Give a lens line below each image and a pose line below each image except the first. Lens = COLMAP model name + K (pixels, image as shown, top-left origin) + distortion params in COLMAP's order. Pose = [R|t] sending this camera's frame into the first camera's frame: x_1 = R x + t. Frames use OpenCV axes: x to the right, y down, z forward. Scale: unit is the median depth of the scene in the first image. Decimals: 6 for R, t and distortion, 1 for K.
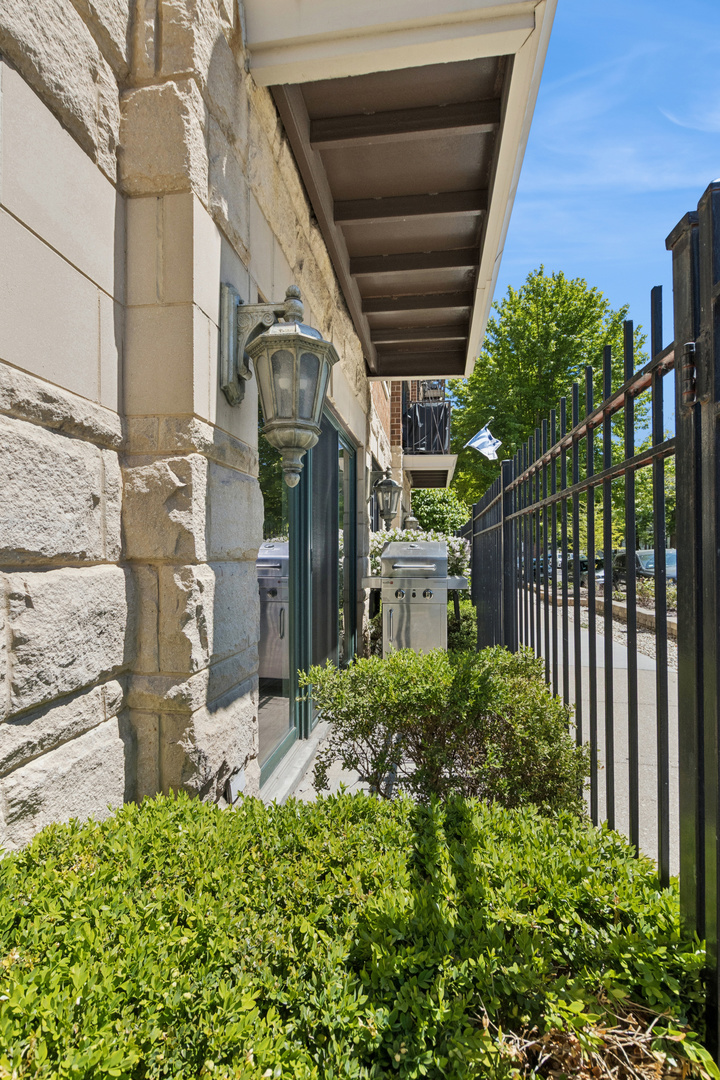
lens RADIAL K [[494.5, 0, 363.0], [0, 494.5, 543.4], [0, 0, 1]] dist [0.003797, -0.003384]
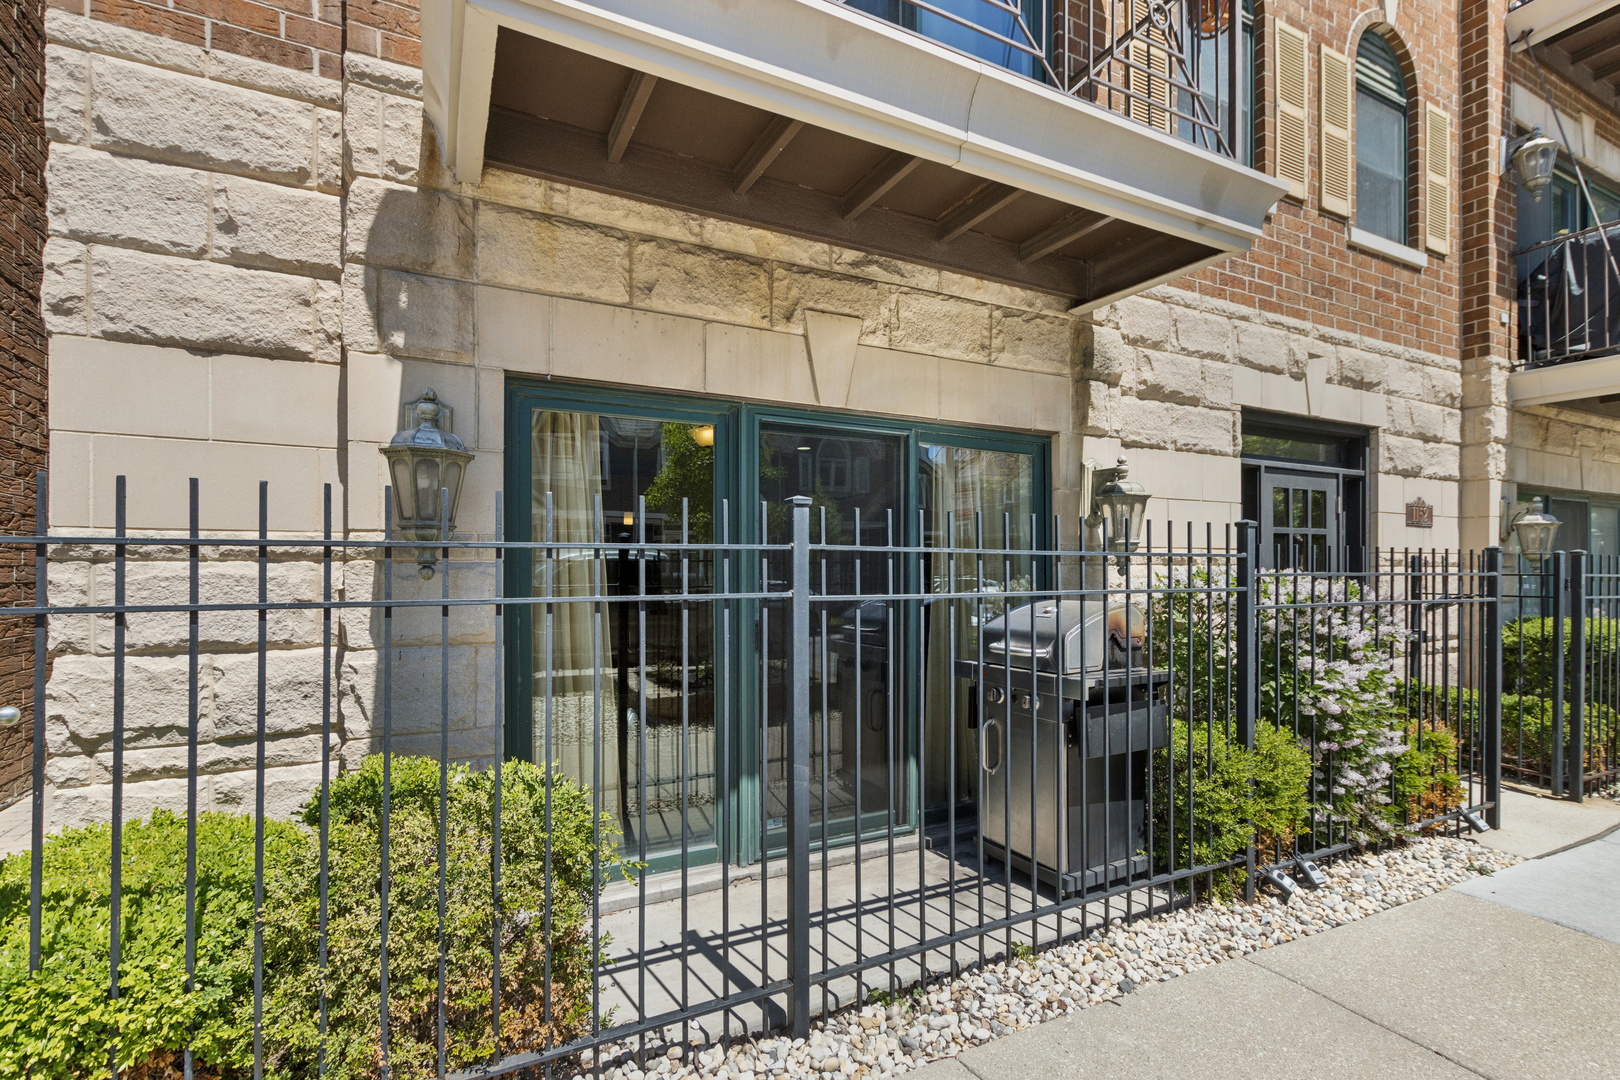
lens RADIAL K [[741.8, 0, 813.8], [0, 741.8, 544.4], [0, 0, 1]] dist [0.003797, -0.003384]
pose [[0.574247, -0.025746, -0.818277, 2.131333], [0.015240, 0.999668, -0.020757, -0.194057], [0.818540, -0.000551, 0.574449, 1.015259]]
